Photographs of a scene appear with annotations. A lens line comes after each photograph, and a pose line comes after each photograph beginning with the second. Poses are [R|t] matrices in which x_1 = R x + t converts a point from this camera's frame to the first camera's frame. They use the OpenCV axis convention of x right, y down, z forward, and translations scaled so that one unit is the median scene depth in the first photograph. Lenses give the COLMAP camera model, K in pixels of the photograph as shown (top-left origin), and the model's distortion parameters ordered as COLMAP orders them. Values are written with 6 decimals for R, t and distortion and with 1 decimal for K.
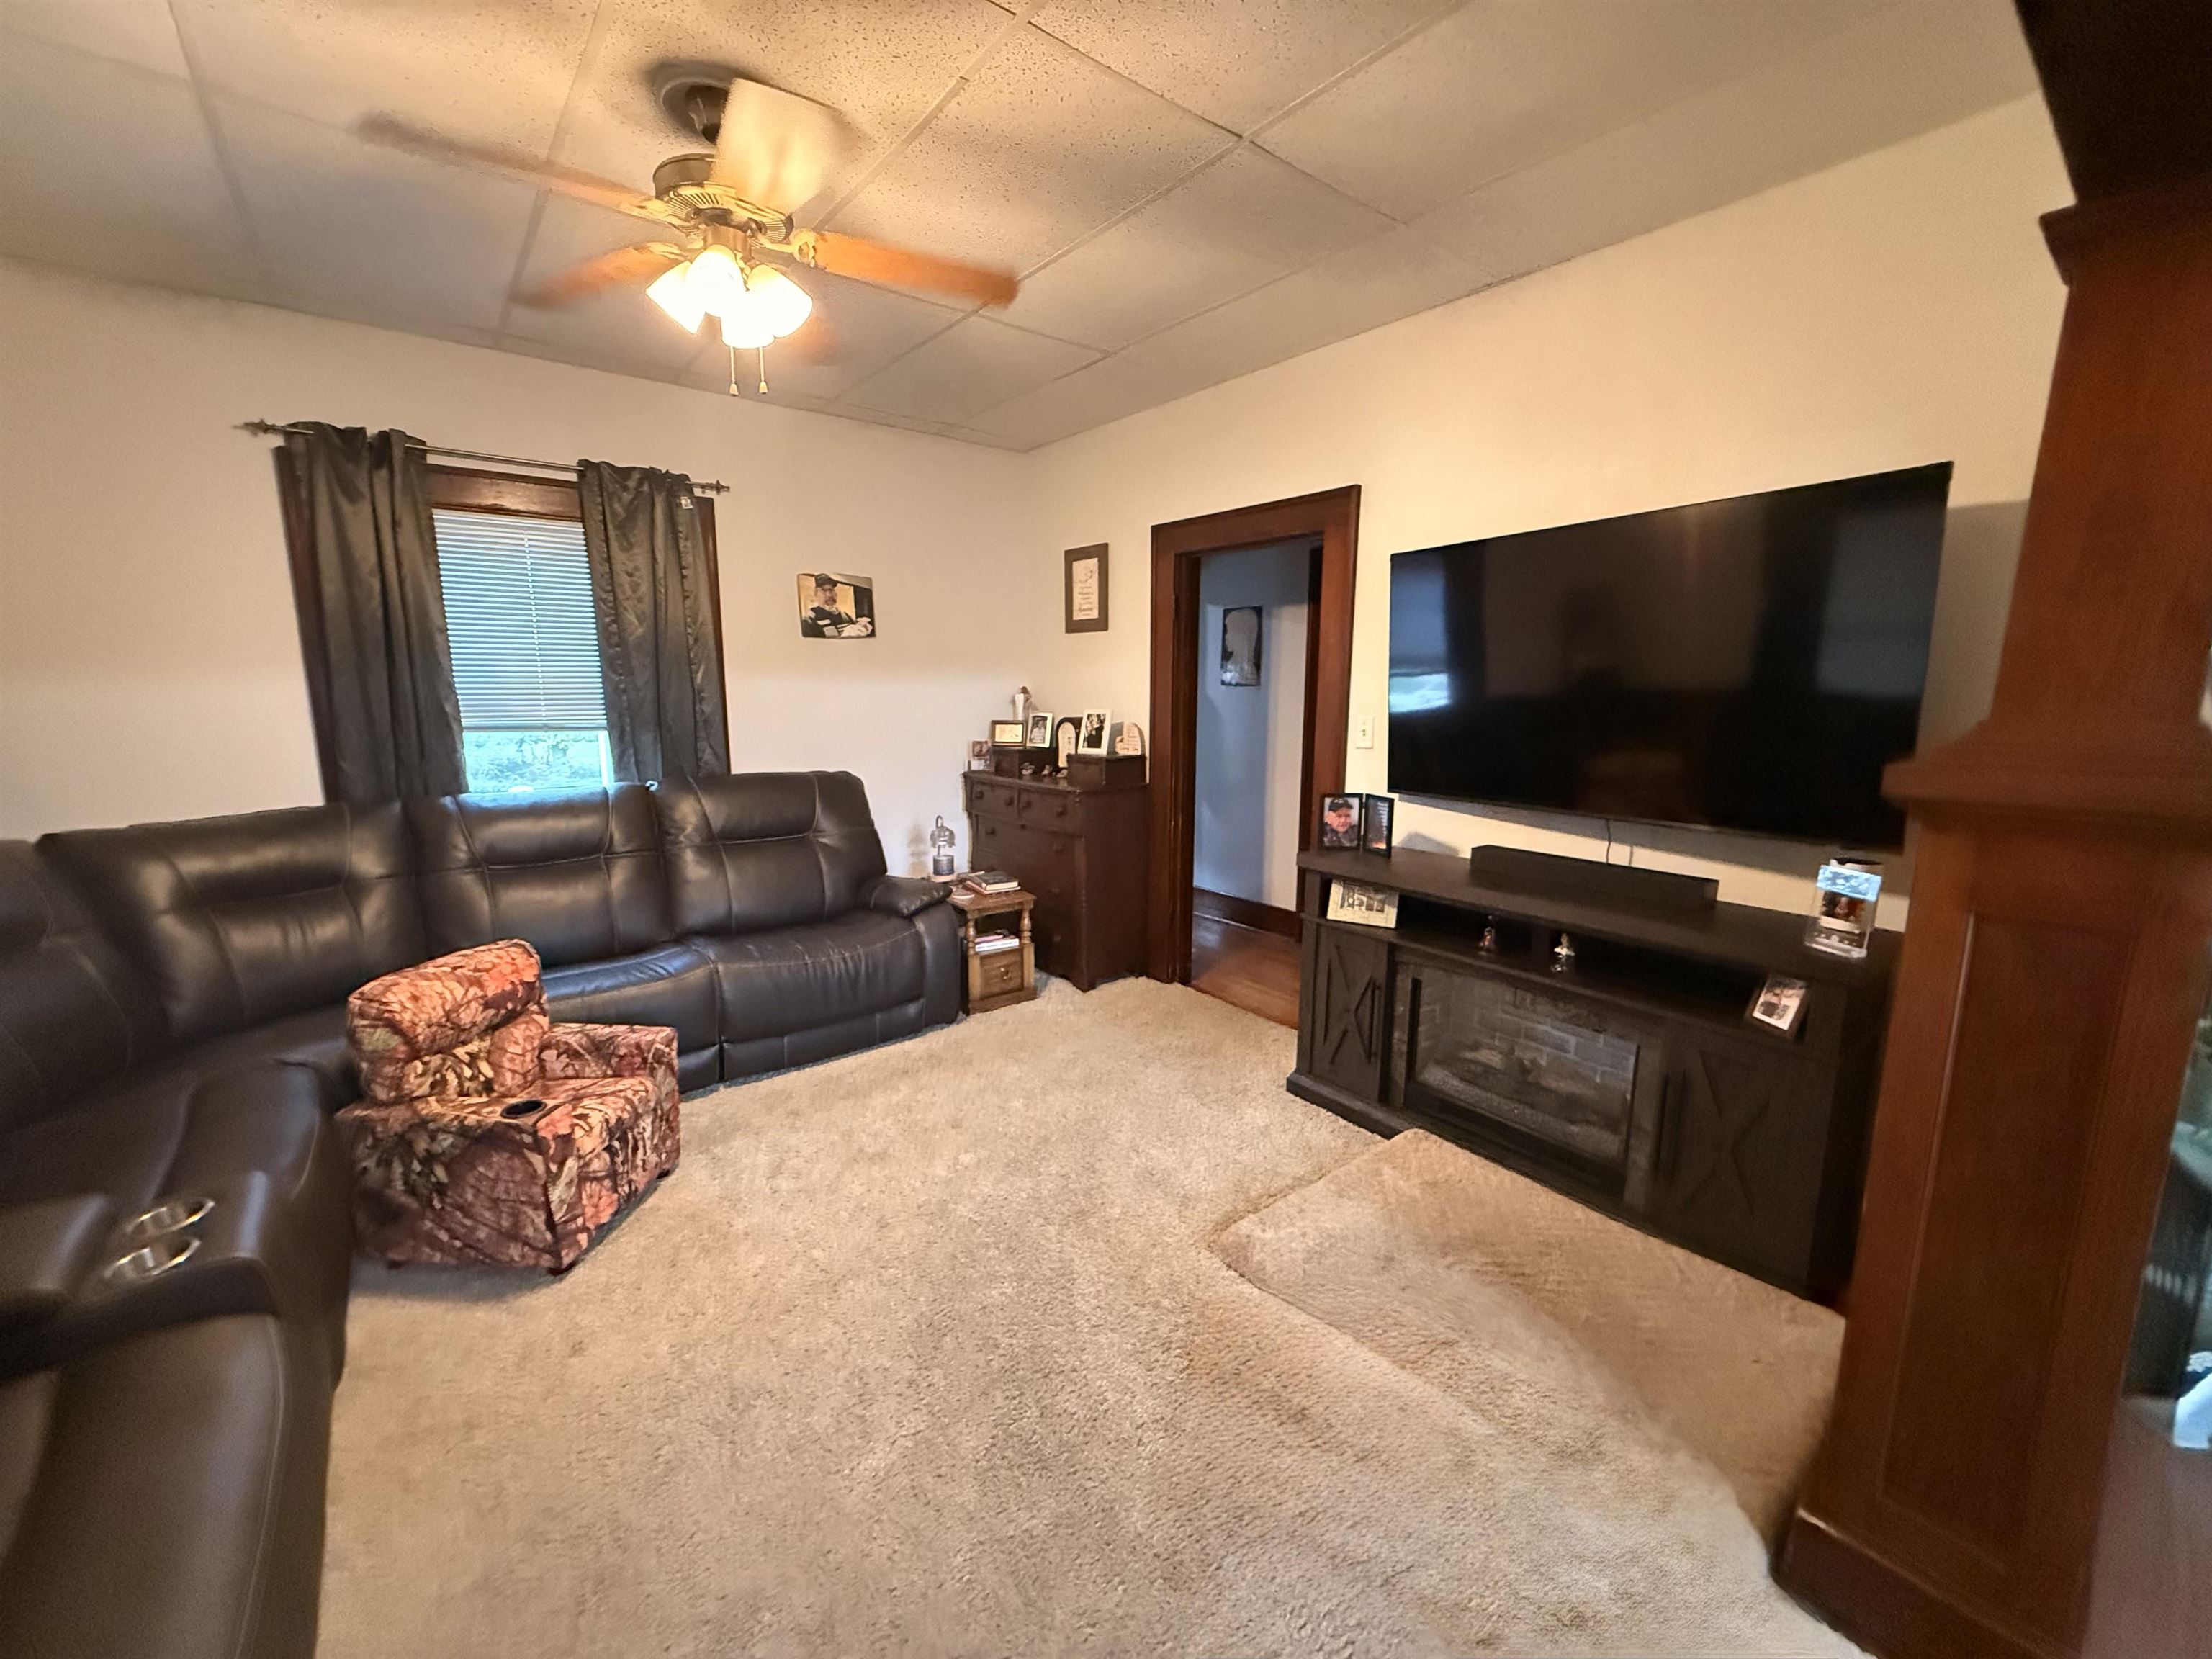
lens RADIAL K [[880.8, 0, 1100.7], [0, 880.8, 826.9], [0, 0, 1]] dist [-0.001249, -0.000345]
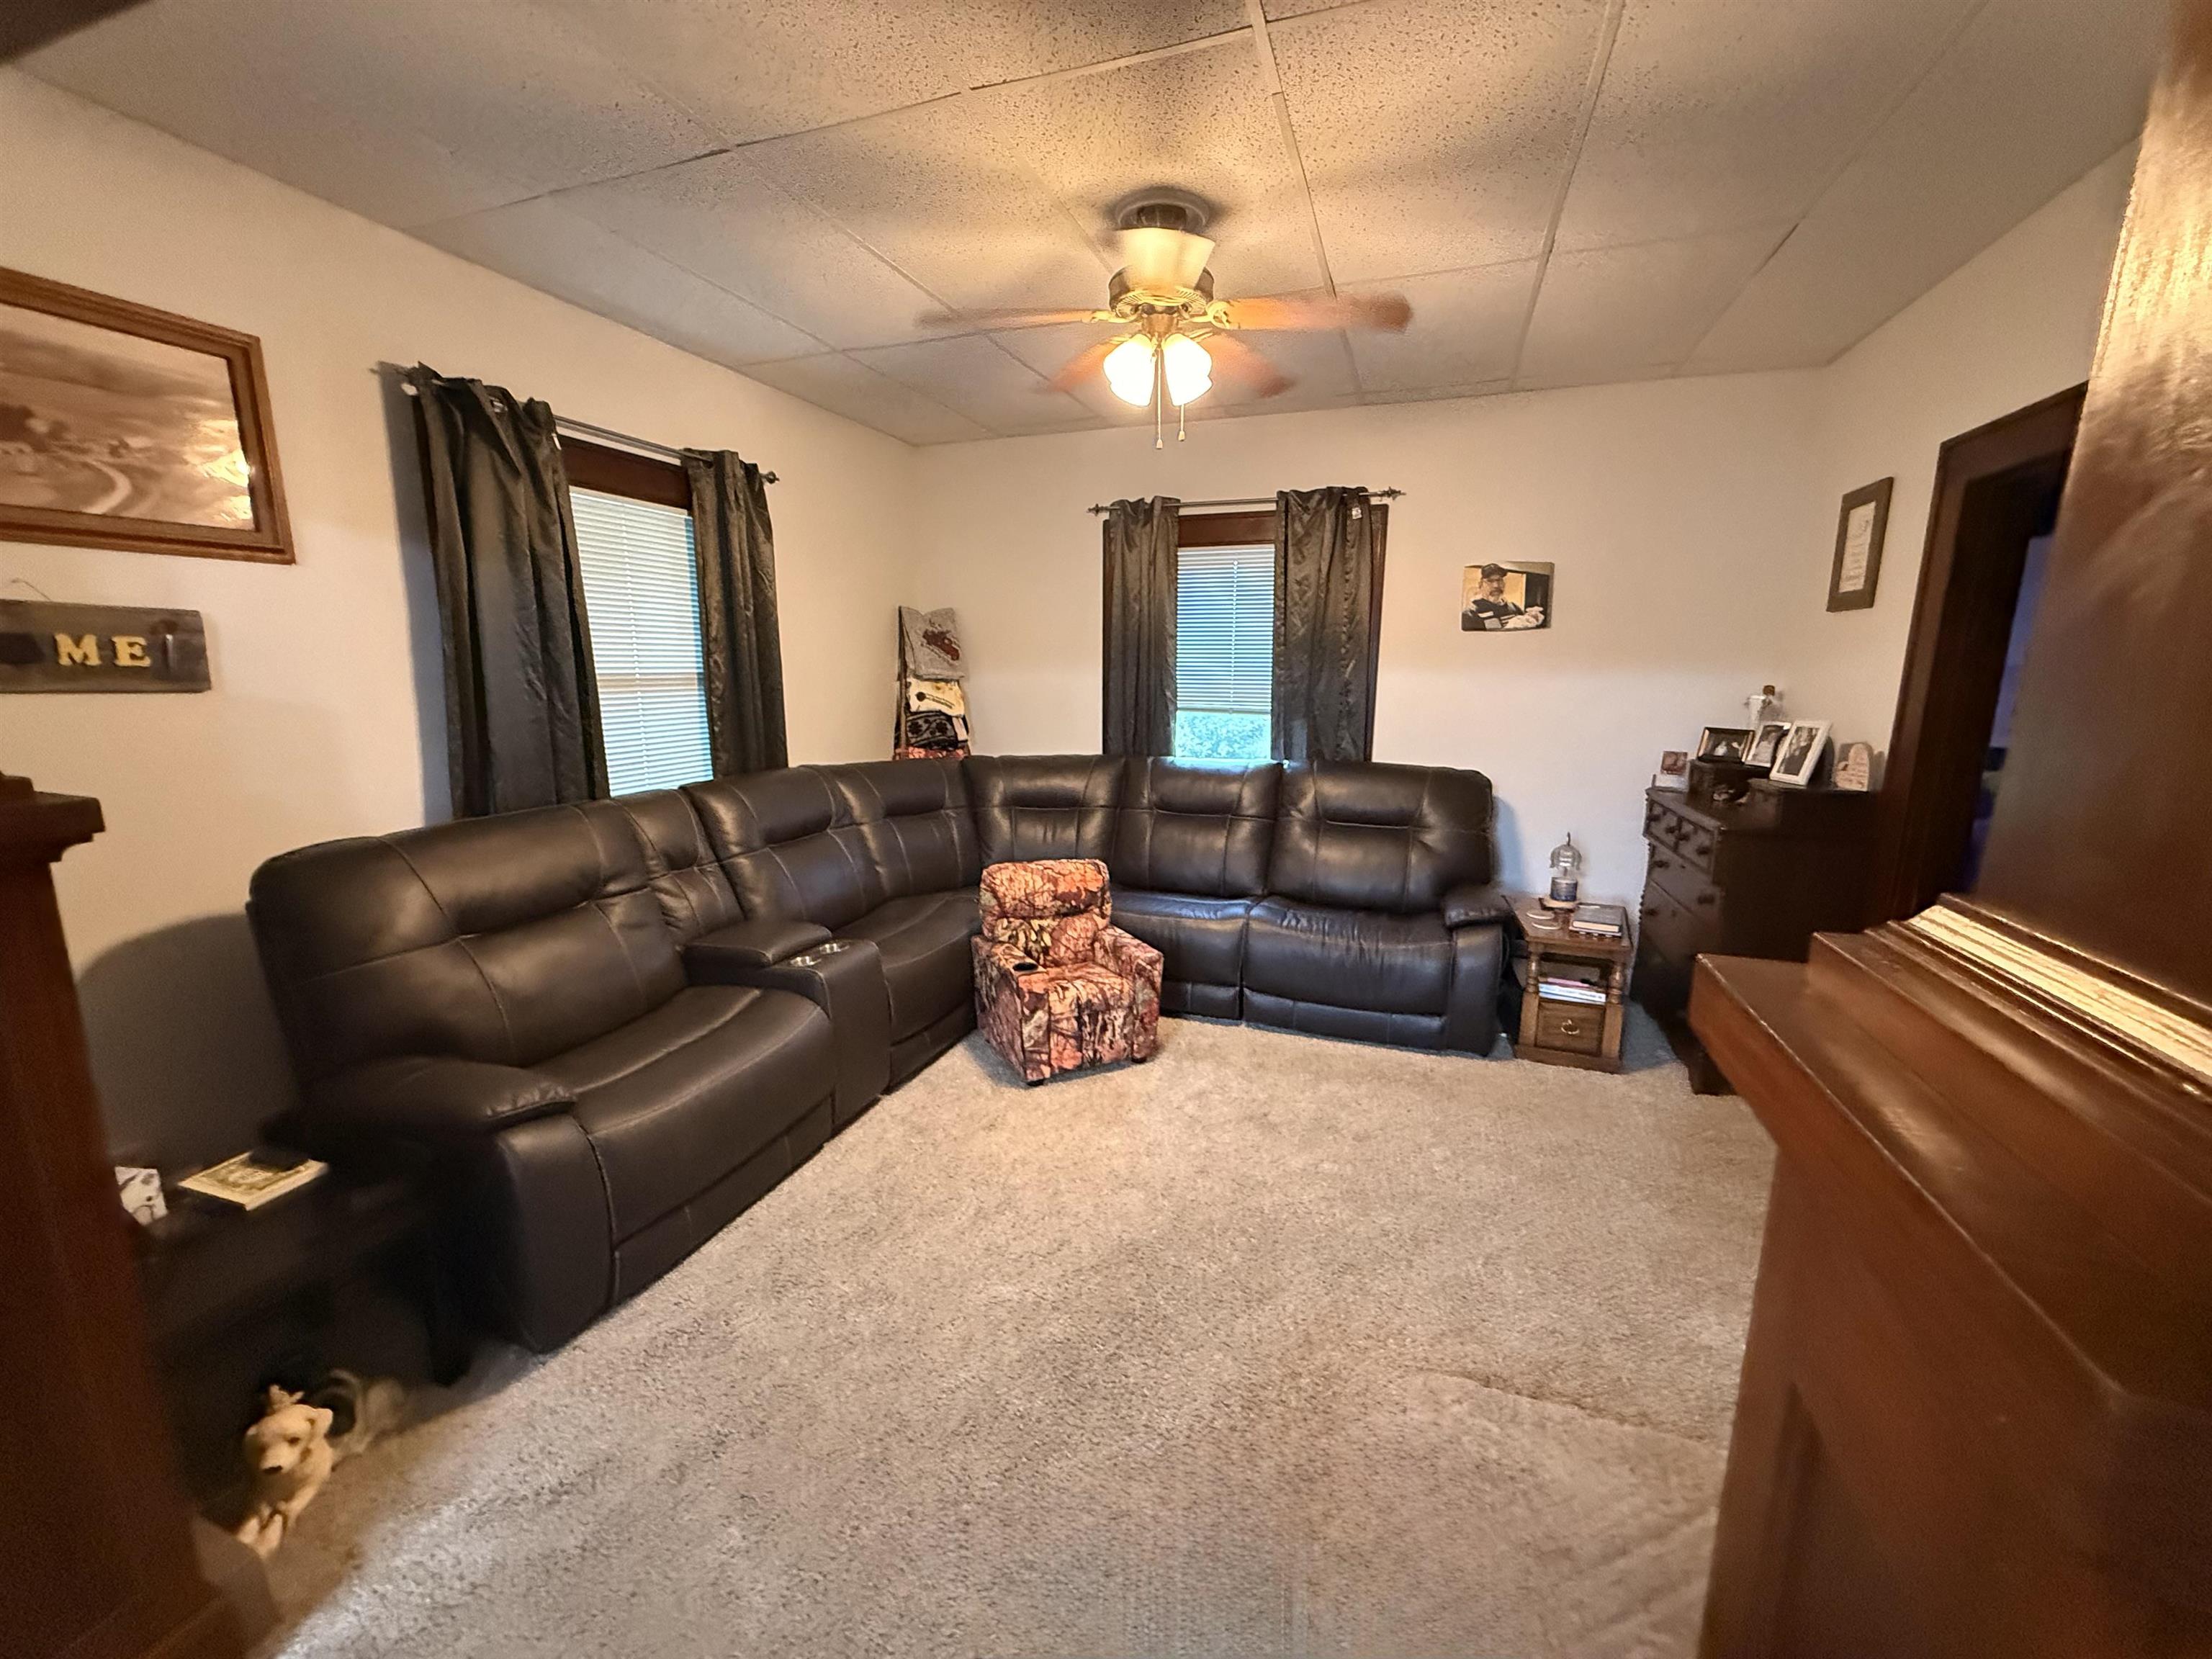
lens RADIAL K [[880.8, 0, 1100.7], [0, 880.8, 826.9], [0, 0, 1]] dist [-0.001249, -0.000345]
pose [[0.520254, 0.157019, -0.839453, 0.438640], [-0.142322, 0.985148, 0.096066, -0.051797], [0.842069, 0.069494, 0.534874, 0.209661]]
